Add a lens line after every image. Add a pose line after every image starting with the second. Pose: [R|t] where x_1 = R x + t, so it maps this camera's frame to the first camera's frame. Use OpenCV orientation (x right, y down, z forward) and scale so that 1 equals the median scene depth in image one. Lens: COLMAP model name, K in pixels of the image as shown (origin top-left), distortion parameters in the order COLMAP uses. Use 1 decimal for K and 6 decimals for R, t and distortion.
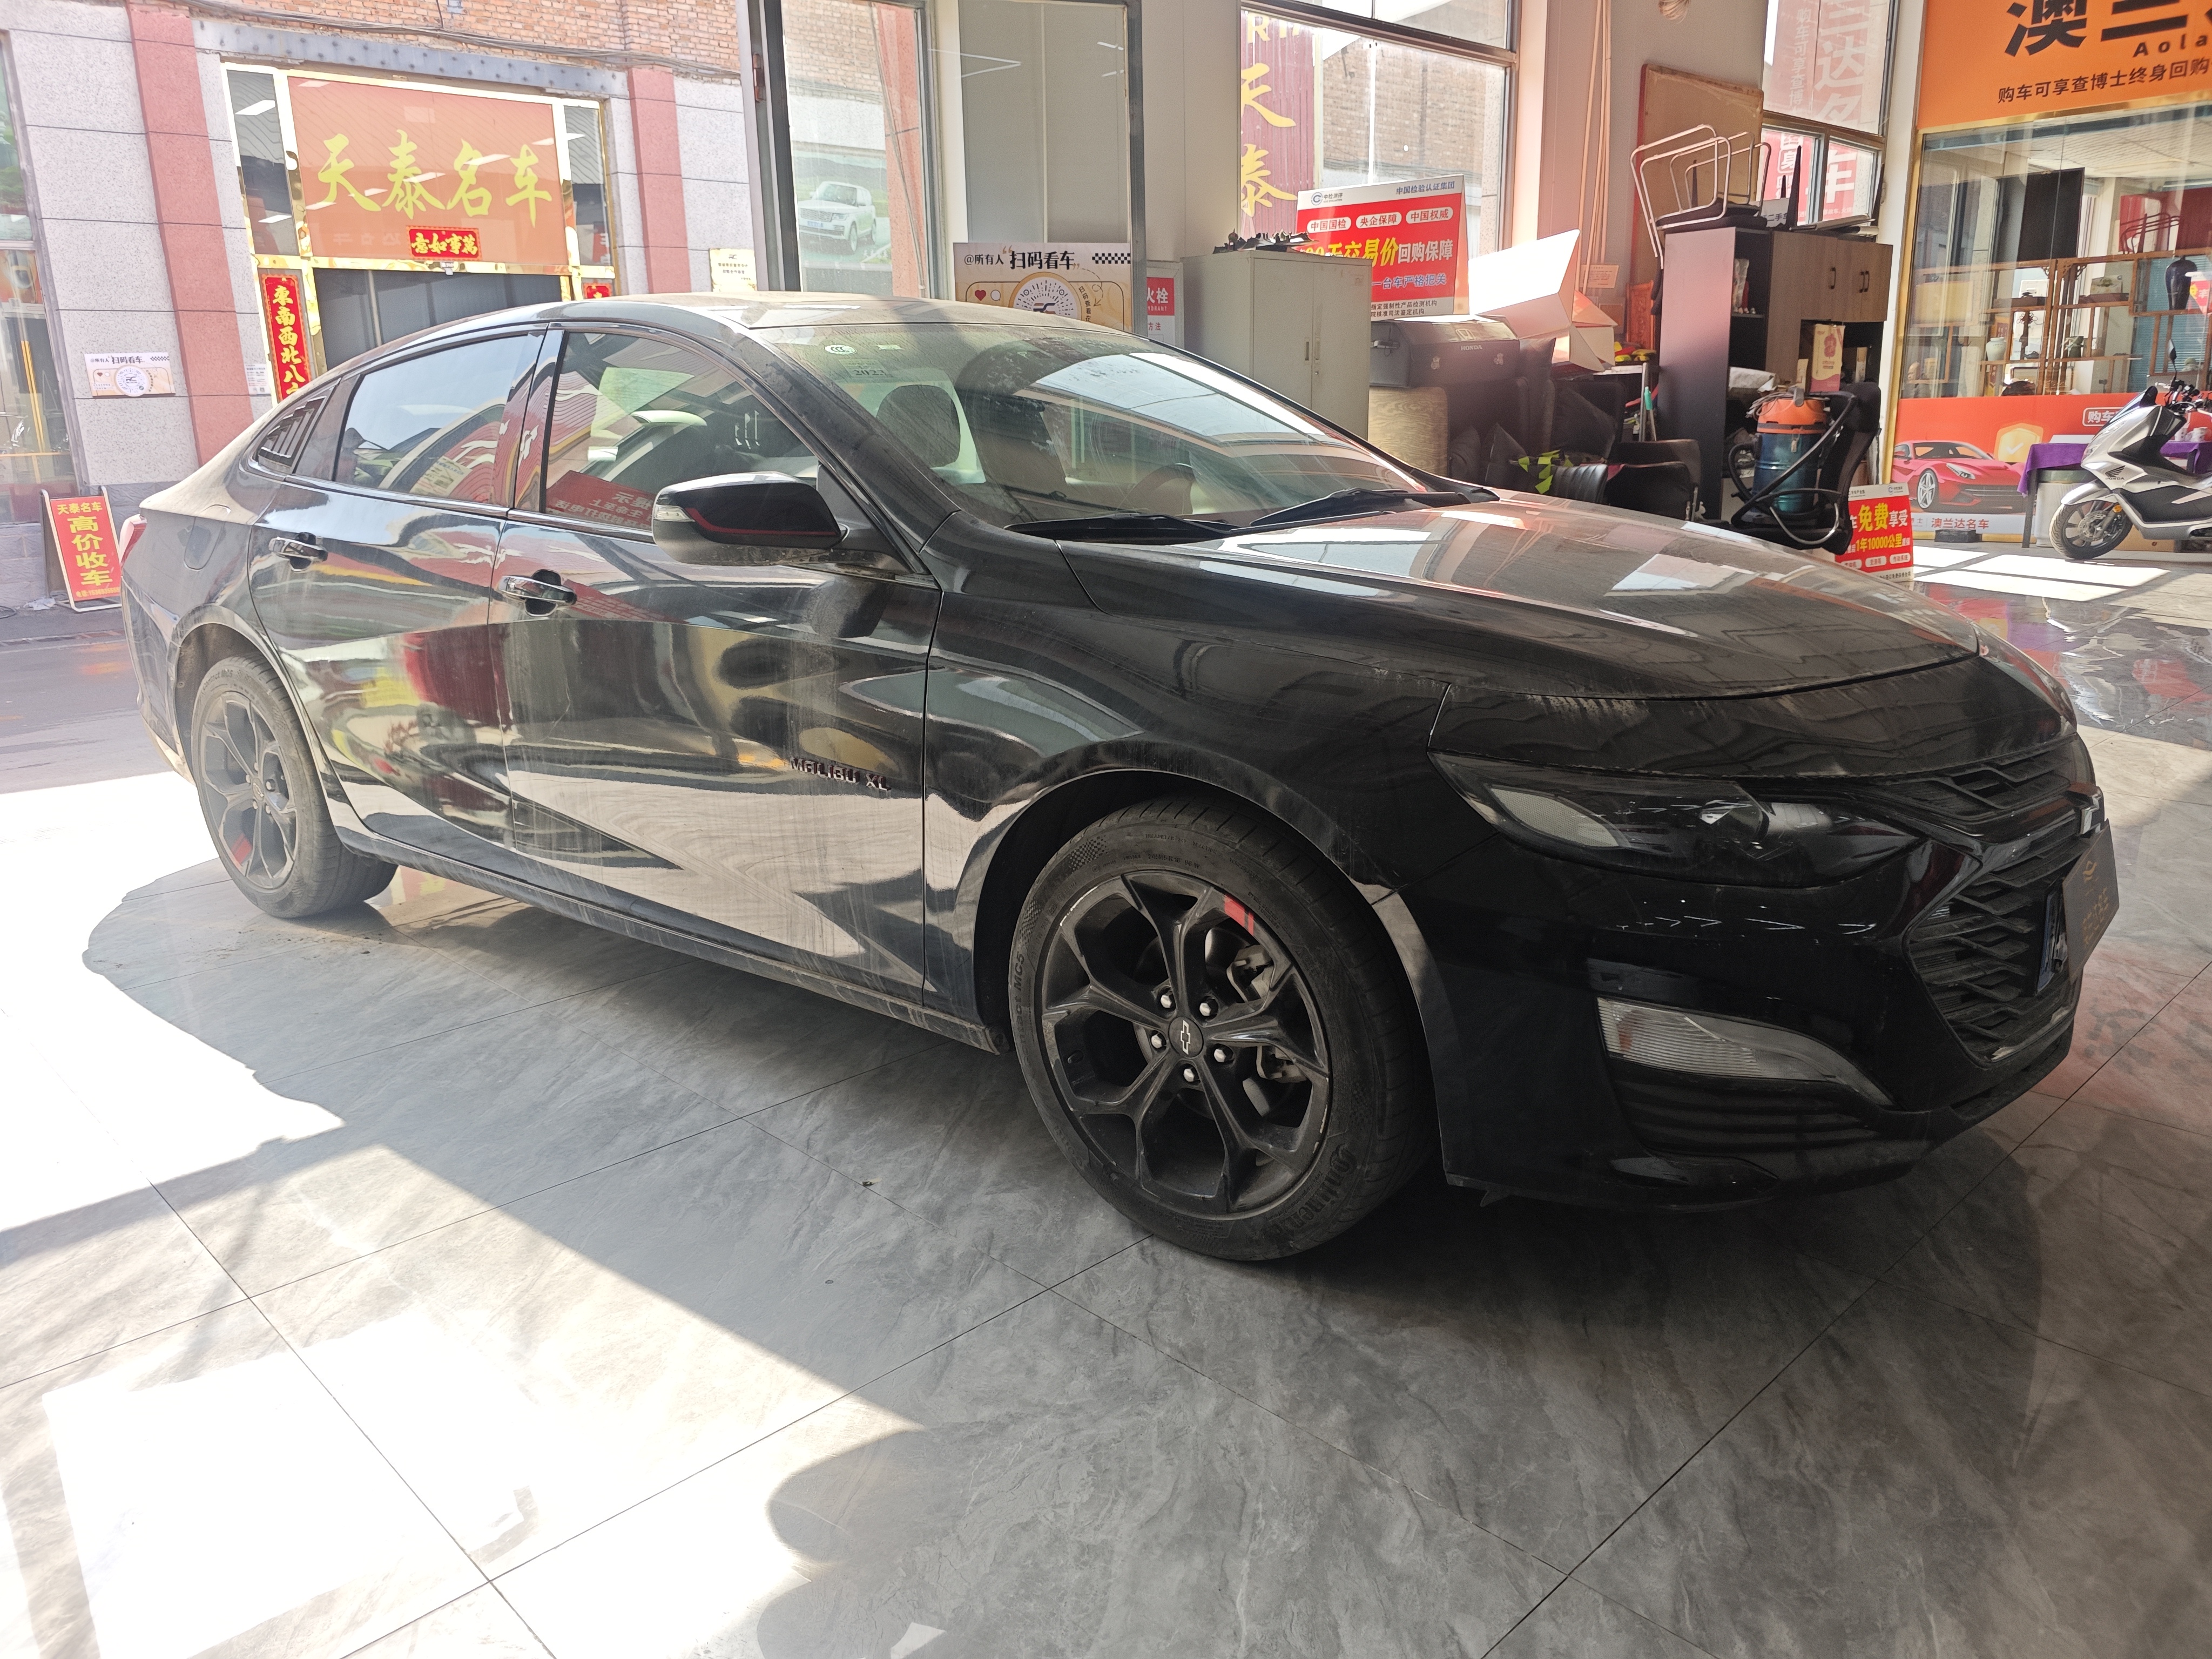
lens RADIAL K [[1568.7, 0, 1106.0], [0, 1568.7, 829.5], [0, 0, 1]] dist [0.021722, -0.019463]
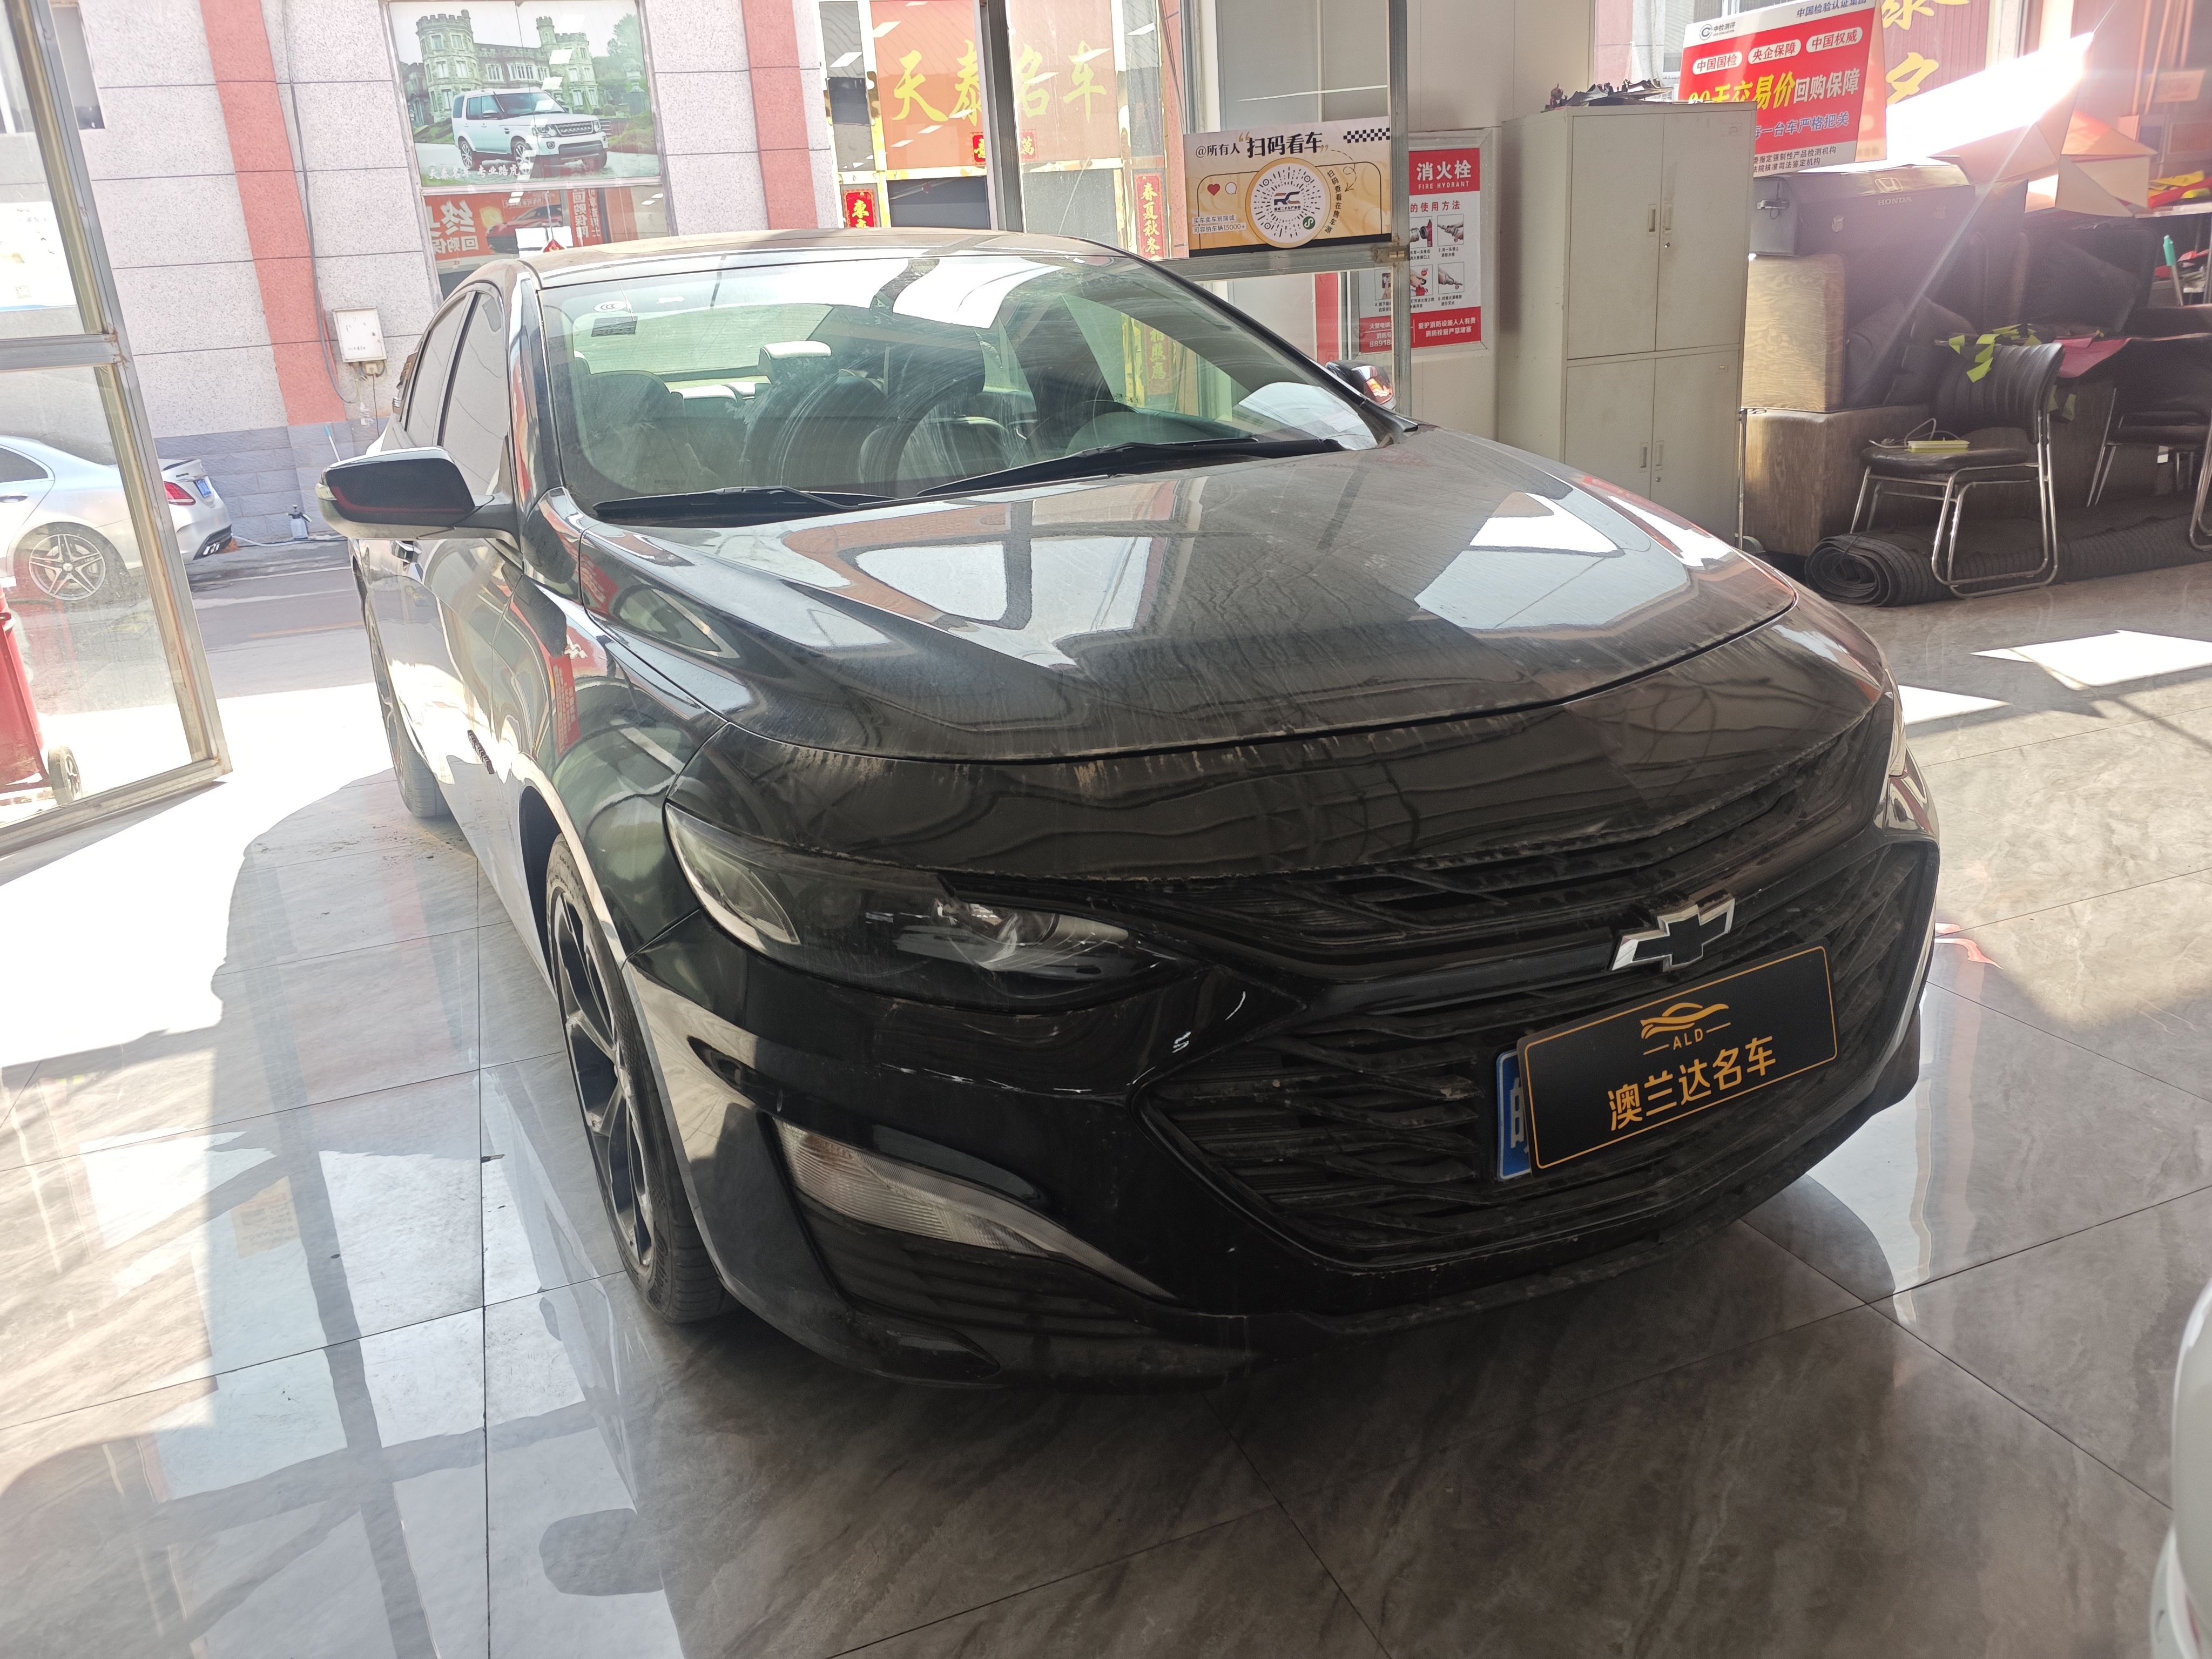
lens RADIAL K [[1573.8, 0, 1106.0], [0, 1573.8, 829.5], [0, 0, 1]] dist [0.005174, -0.001504]
pose [[0.922677, 0.082643, -0.376613, 0.194583], [-0.054056, 0.994839, 0.085872, -0.031697], [0.381766, -0.058873, 0.922382, 0.074942]]
